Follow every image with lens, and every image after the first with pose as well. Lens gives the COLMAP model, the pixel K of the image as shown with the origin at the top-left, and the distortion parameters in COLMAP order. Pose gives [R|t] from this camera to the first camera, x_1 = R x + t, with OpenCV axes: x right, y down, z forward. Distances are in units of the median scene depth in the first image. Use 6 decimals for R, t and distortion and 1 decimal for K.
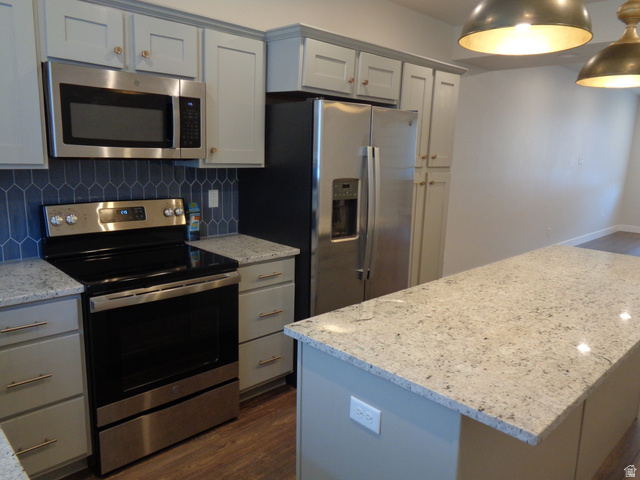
lens RADIAL K [[486.1, 0, 321.6], [0, 486.1, 253.2], [0, 0, 1]] dist [-0.001916, 0.000461]
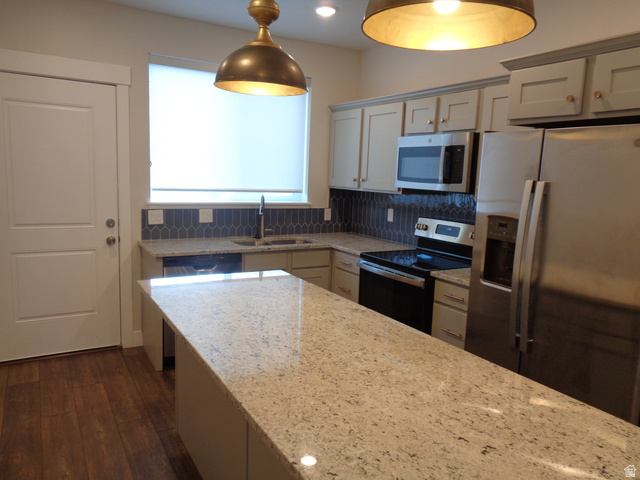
lens RADIAL K [[478.5, 0, 309.4], [0, 478.5, 240.3], [0, 0, 1]] dist [0.024054, -0.000359]
pose [[-0.258130, 0.097741, -0.961153, 1.224596], [-0.242917, 0.956341, 0.162490, -0.212470], [0.935072, 0.275424, -0.223118, 1.105061]]
